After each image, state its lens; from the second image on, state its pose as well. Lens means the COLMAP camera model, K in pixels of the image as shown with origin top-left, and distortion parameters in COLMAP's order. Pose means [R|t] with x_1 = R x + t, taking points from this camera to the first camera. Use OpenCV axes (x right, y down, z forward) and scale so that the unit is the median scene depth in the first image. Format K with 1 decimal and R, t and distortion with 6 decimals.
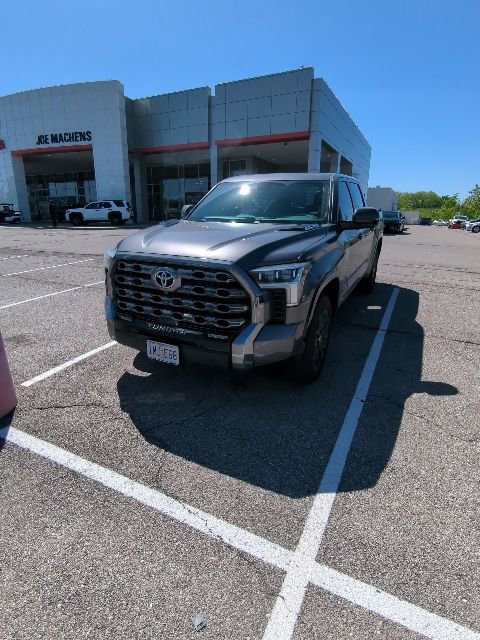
lens RADIAL K [[351.5, 0, 236.9], [0, 351.5, 319.6], [0, 0, 1]] dist [-0.005791, 0.004743]
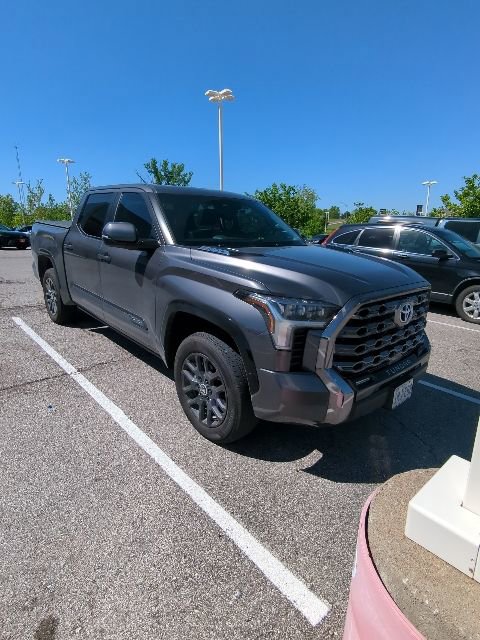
lens RADIAL K [[351.5, 0, 235.0], [0, 351.5, 319.4], [0, 0, 1]] dist [-0.005791, 0.004743]
pose [[0.364980, -0.243715, 0.898551, -1.006893], [0.264918, 0.952419, 0.150719, -0.299511], [-0.892529, 0.183032, 0.412178, 0.873324]]
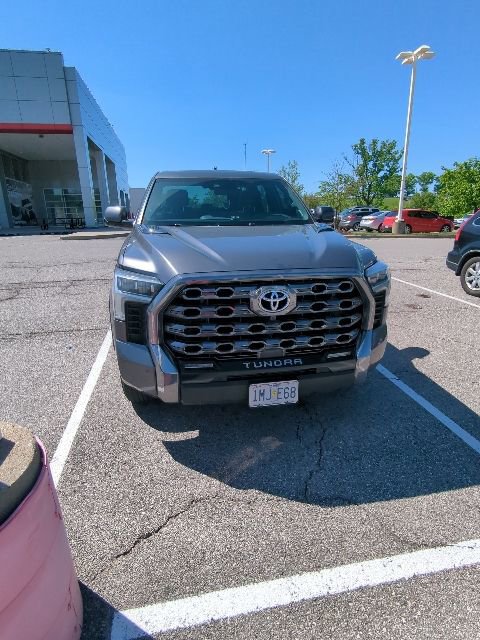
lens RADIAL K [[351.5, 0, 237.8], [0, 351.5, 319.9], [0, 0, 1]] dist [-0.005791, 0.004743]
pose [[0.792986, -0.200069, 0.575452, -0.618325], [0.199992, 0.977684, 0.064321, -0.120044], [-0.575479, 0.064081, 0.815302, 0.356045]]
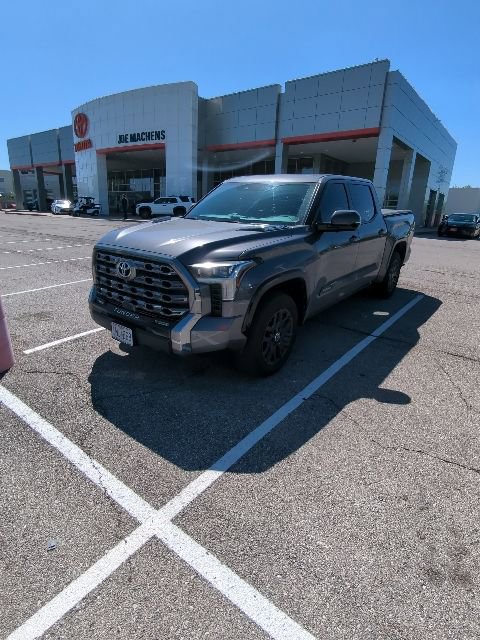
lens RADIAL K [[351.5, 0, 237.2], [0, 351.5, 318.9], [0, 0, 1]] dist [-0.005791, 0.004743]
pose [[0.980761, 0.080890, -0.177667, 0.314059], [-0.079877, 0.996722, 0.012863, 0.001048], [0.178125, 0.001575, 0.984007, -0.045509]]
